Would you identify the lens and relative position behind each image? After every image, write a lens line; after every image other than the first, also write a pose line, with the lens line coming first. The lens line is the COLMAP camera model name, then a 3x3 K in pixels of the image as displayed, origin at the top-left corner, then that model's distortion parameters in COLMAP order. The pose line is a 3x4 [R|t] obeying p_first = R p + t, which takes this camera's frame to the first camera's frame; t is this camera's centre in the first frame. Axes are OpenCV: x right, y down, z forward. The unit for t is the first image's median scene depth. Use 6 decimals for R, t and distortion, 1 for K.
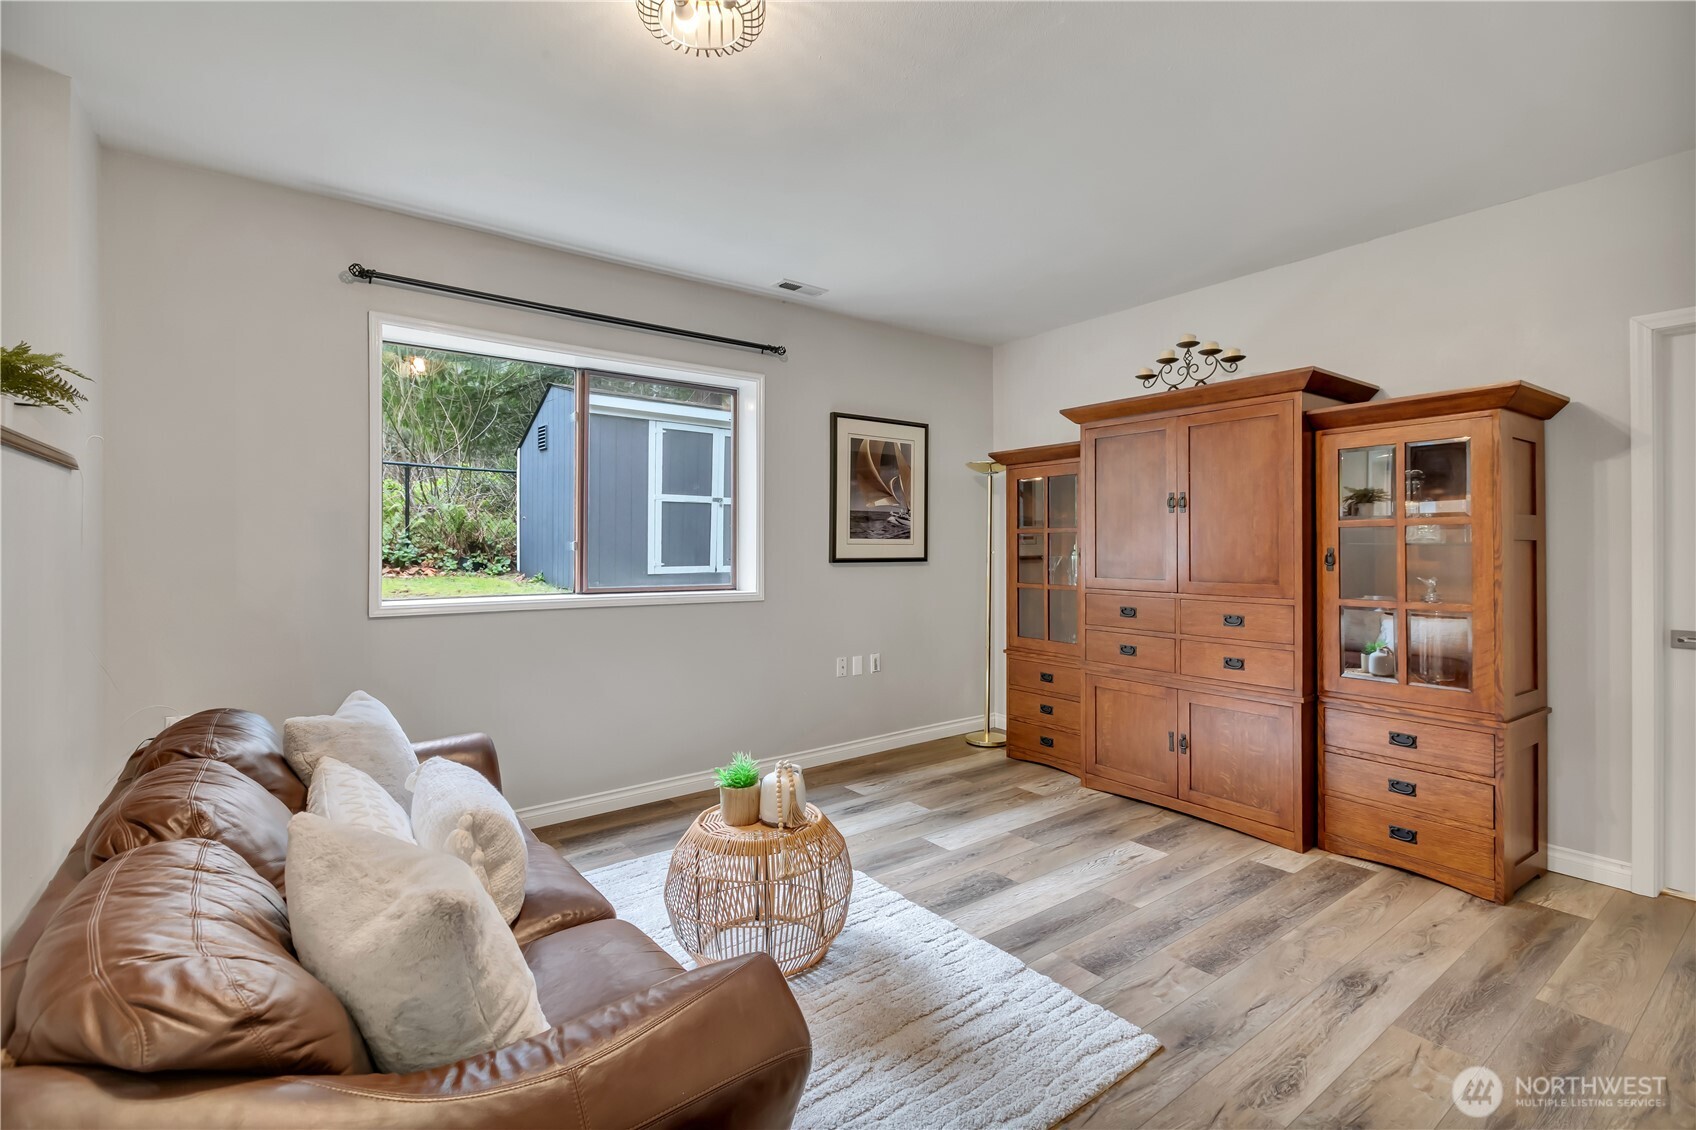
lens RADIAL K [[764.4, 0, 848.7], [0, 764.4, 530.1], [0, 0, 1]] dist [-0.001544, -0.000057]
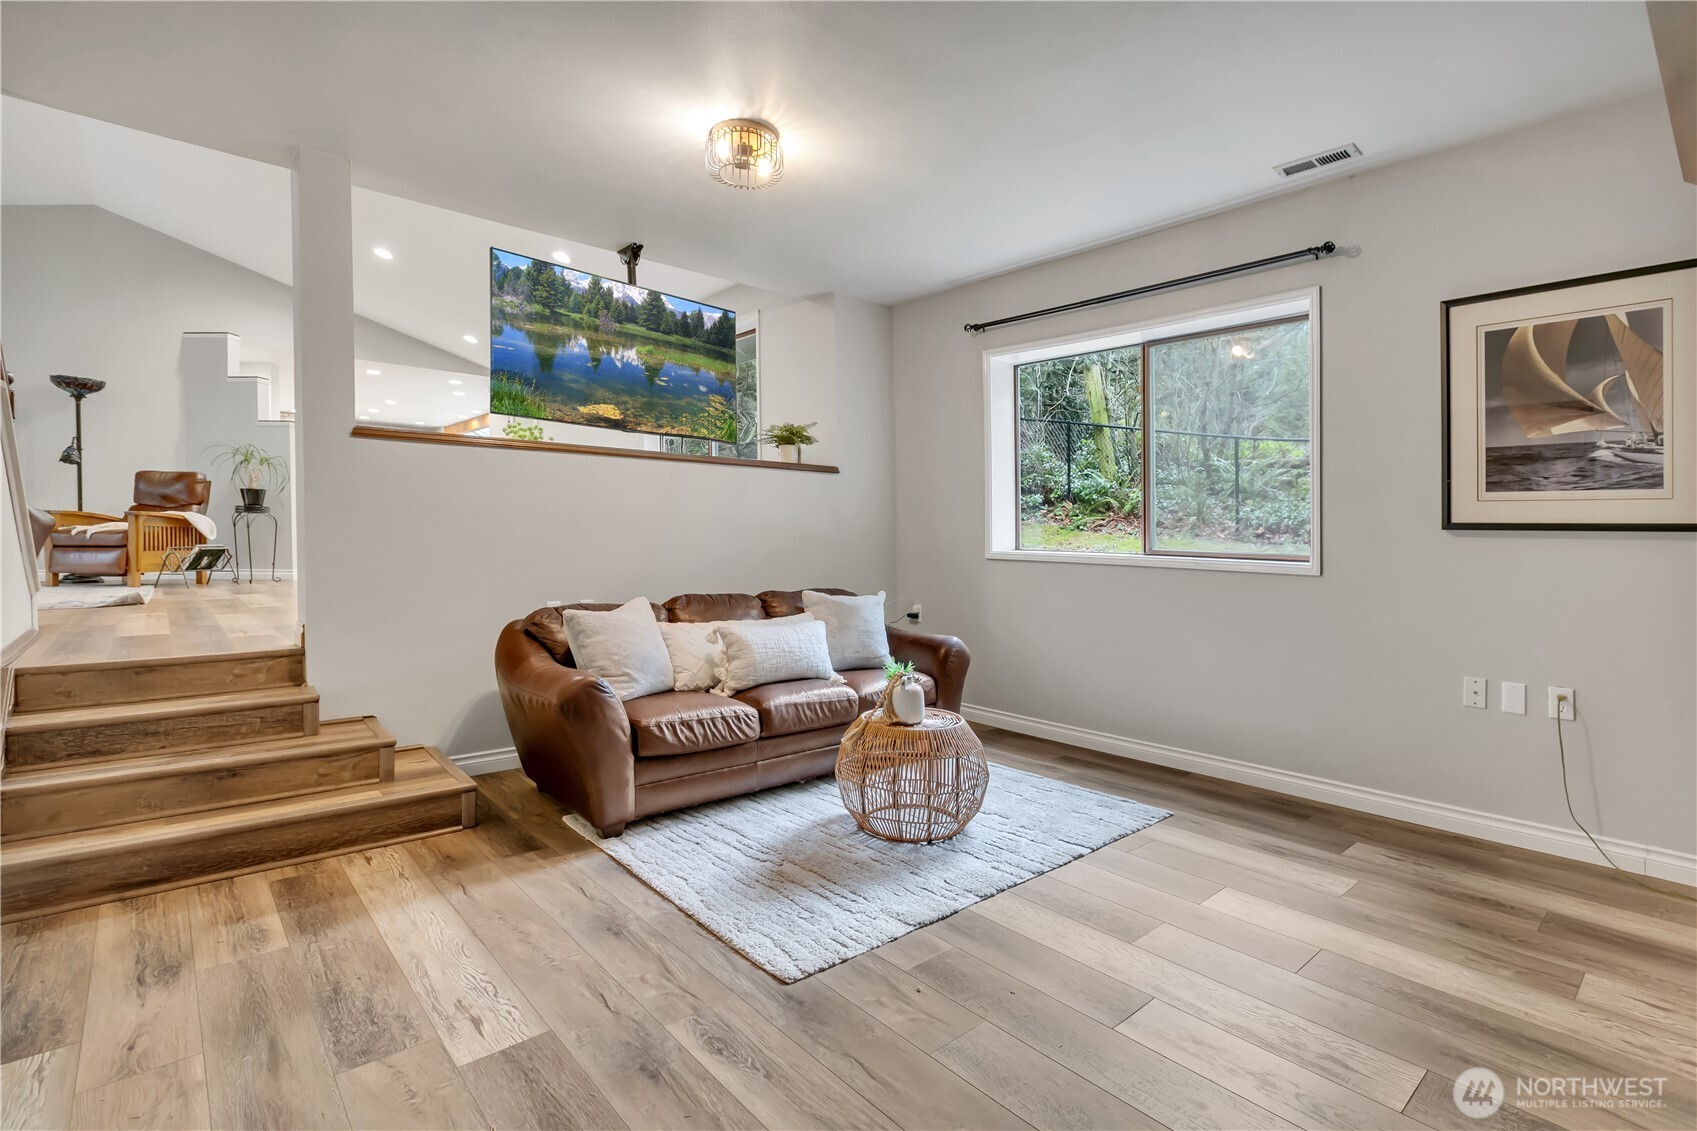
lens RADIAL K [[778.5, 0, 849.9], [0, 778.5, 537.6], [0, 0, 1]] dist [-0.000033, -0.000336]
pose [[0.094780, 0.011955, -0.995426, 0.600856], [0.006156, 0.999902, 0.012595, 0.037878], [0.995479, -0.007322, 0.094697, 0.422147]]
